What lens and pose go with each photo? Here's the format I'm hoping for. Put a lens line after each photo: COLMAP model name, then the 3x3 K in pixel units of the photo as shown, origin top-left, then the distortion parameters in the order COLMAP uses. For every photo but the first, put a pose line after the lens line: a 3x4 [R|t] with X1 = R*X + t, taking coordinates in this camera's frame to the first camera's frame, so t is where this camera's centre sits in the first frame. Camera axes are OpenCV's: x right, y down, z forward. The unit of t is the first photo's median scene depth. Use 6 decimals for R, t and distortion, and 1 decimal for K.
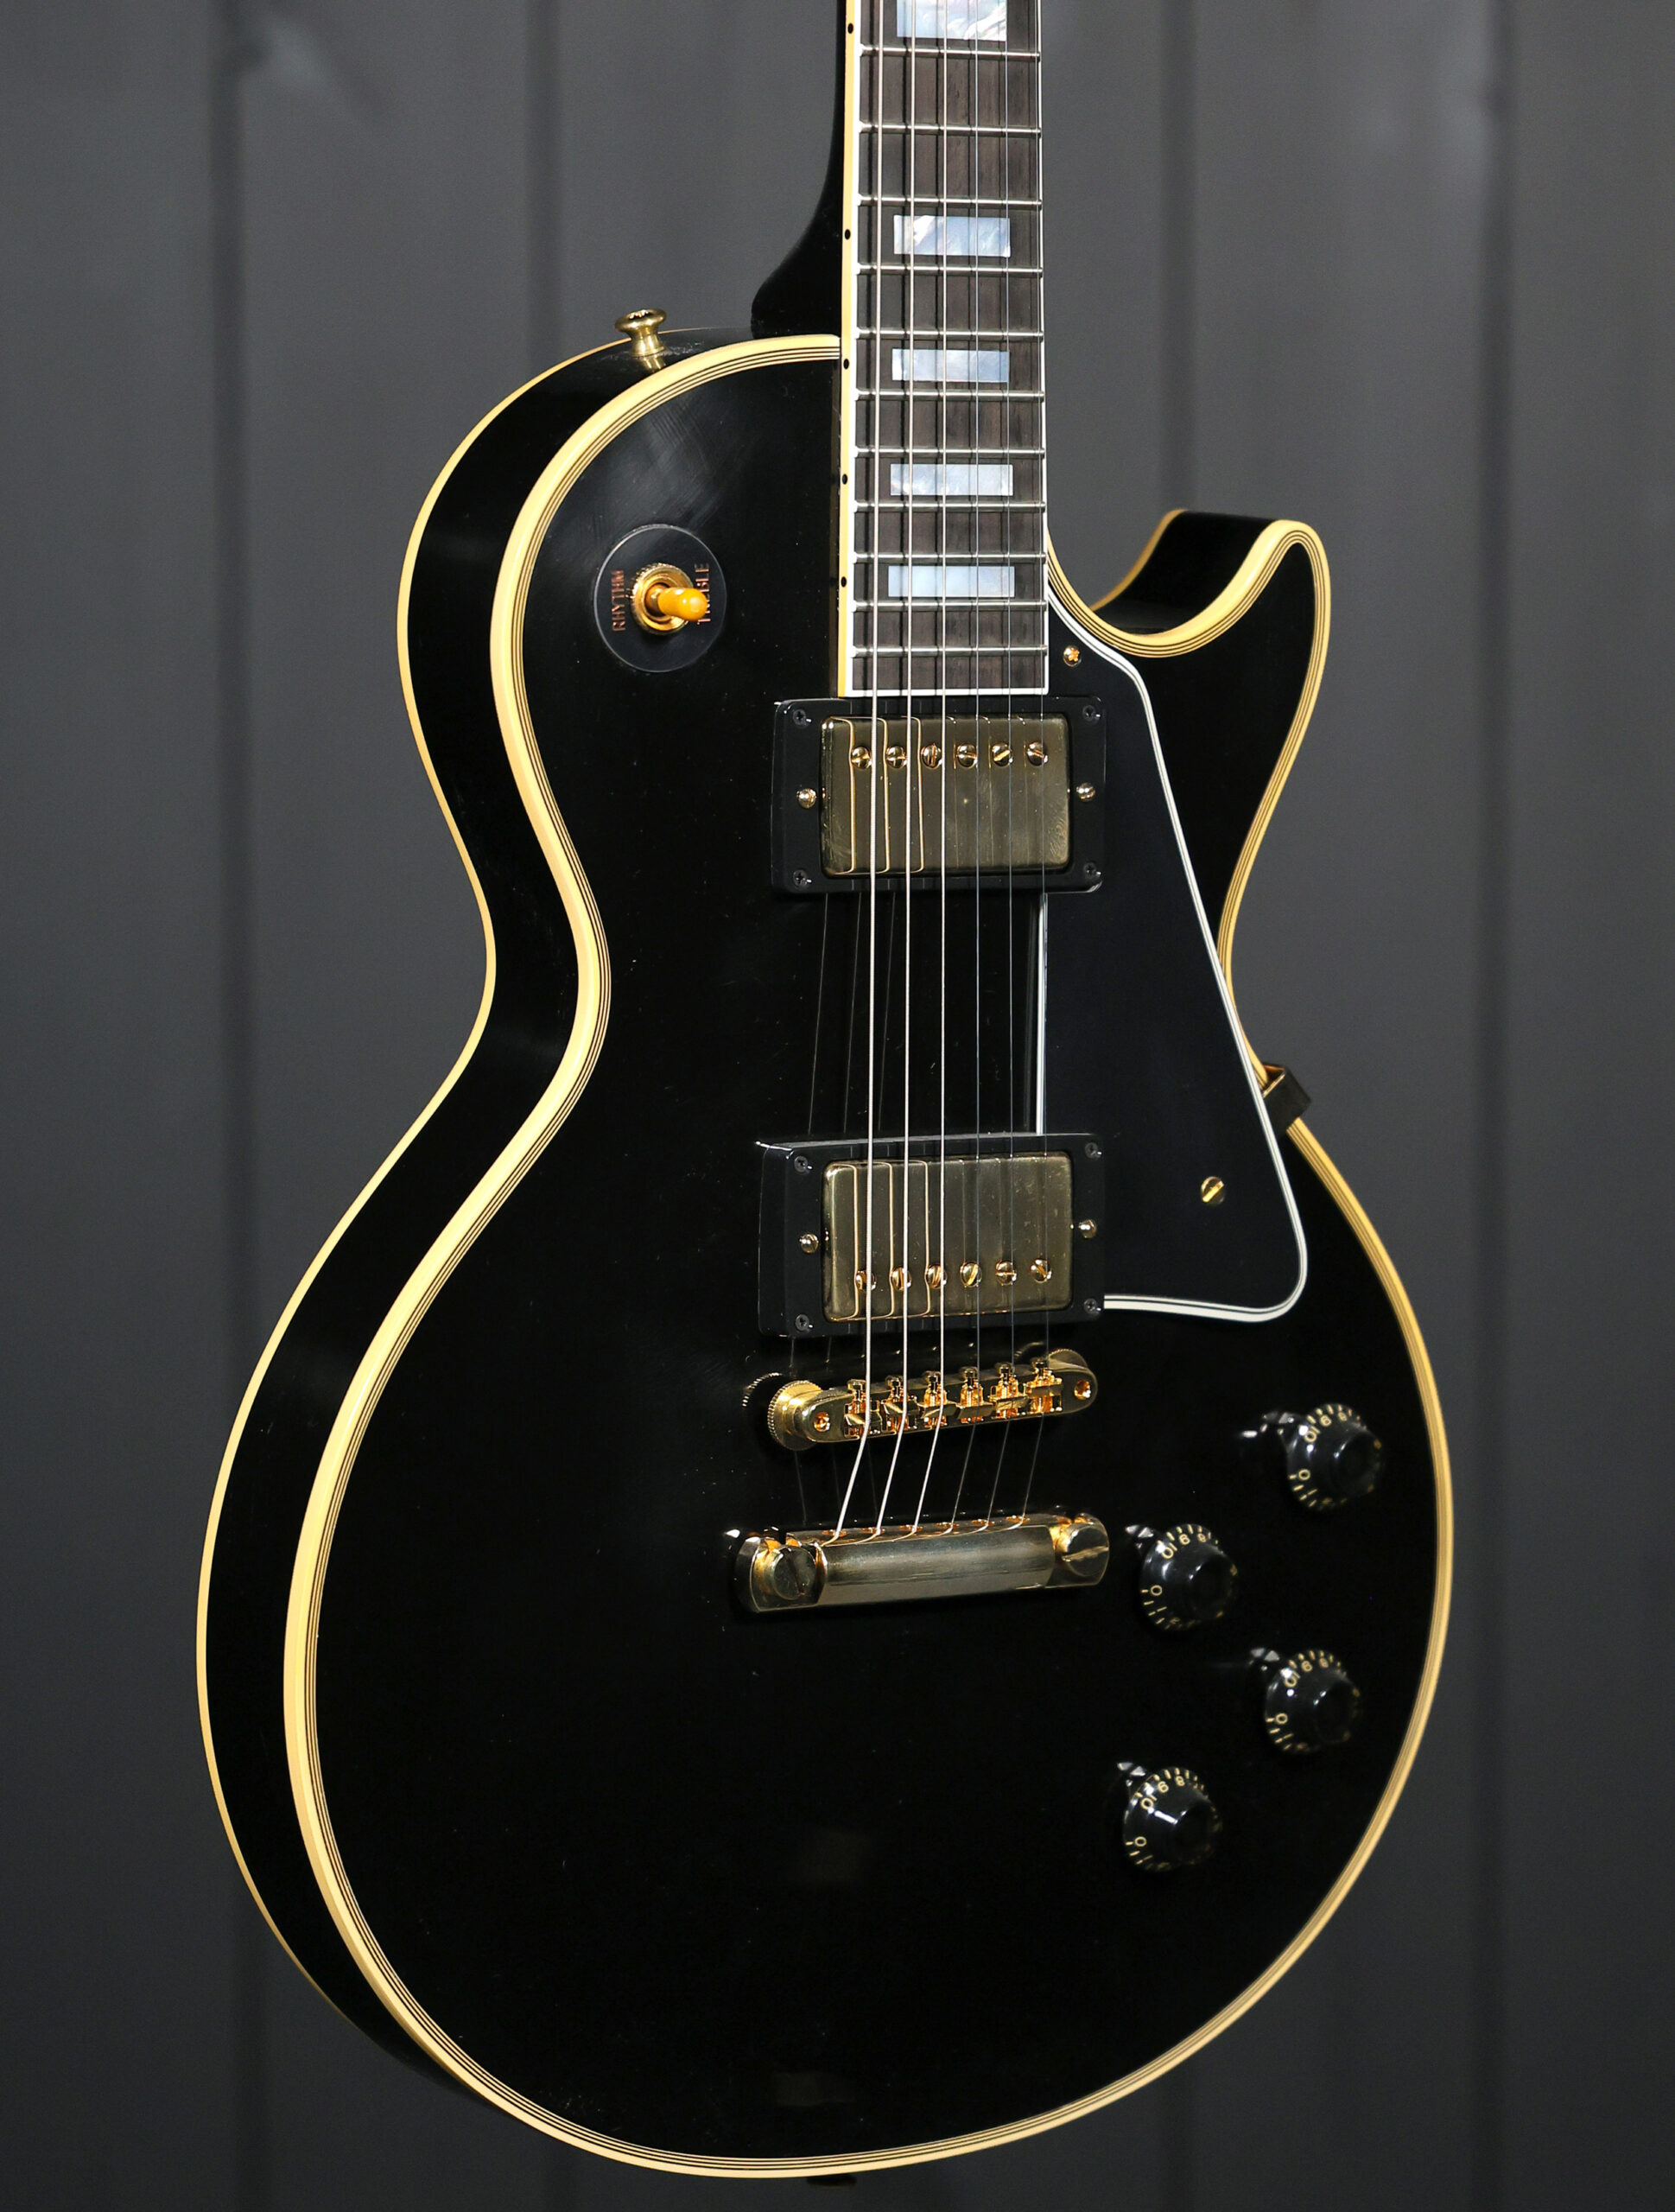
lens RADIAL K [[7864.2, 0, 837.5], [0, 7864.2, 1106.0], [0, 0, 1]] dist [0.082511, 0.341891]
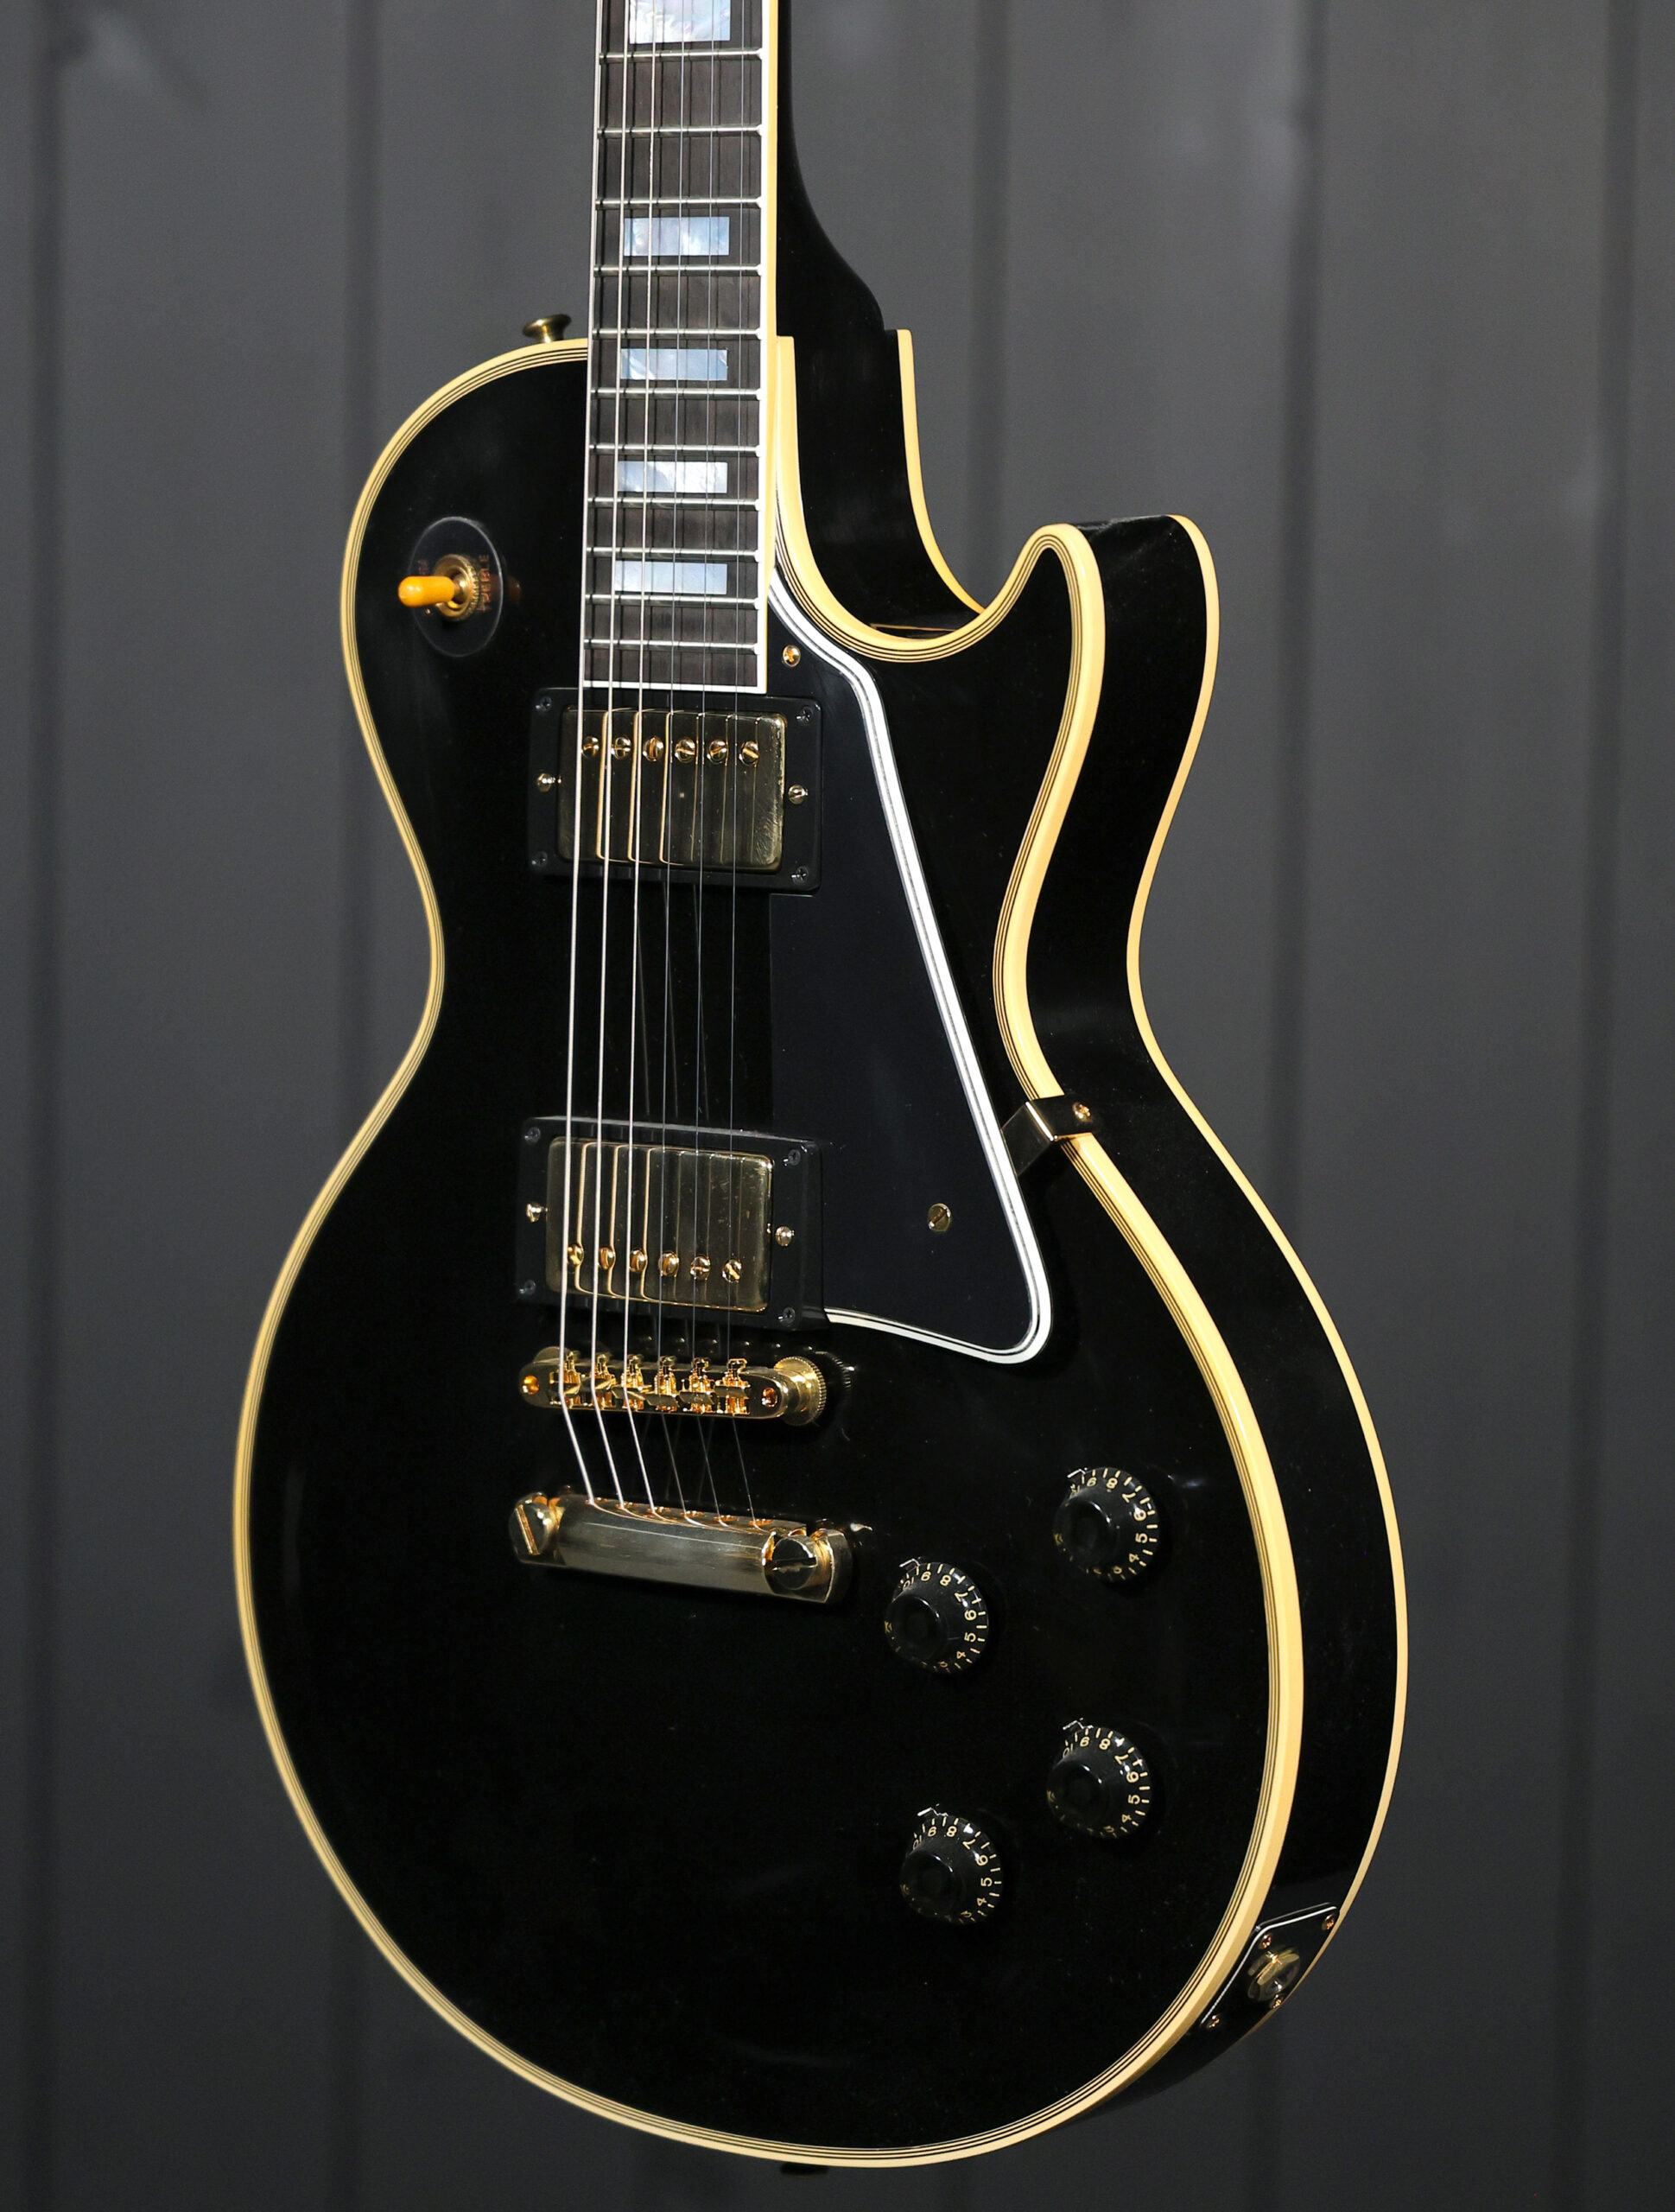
lens RADIAL K [[7864.2, 0, 837.5], [0, 7864.2, 1106.0], [0, 0, 1]] dist [0.082511, 0.341891]
pose [[0.323233, 0.072143, -0.943565, 0.978867], [-0.090496, 0.994877, 0.045065, -0.046414], [0.941982, 0.070822, 0.328106, 0.690662]]
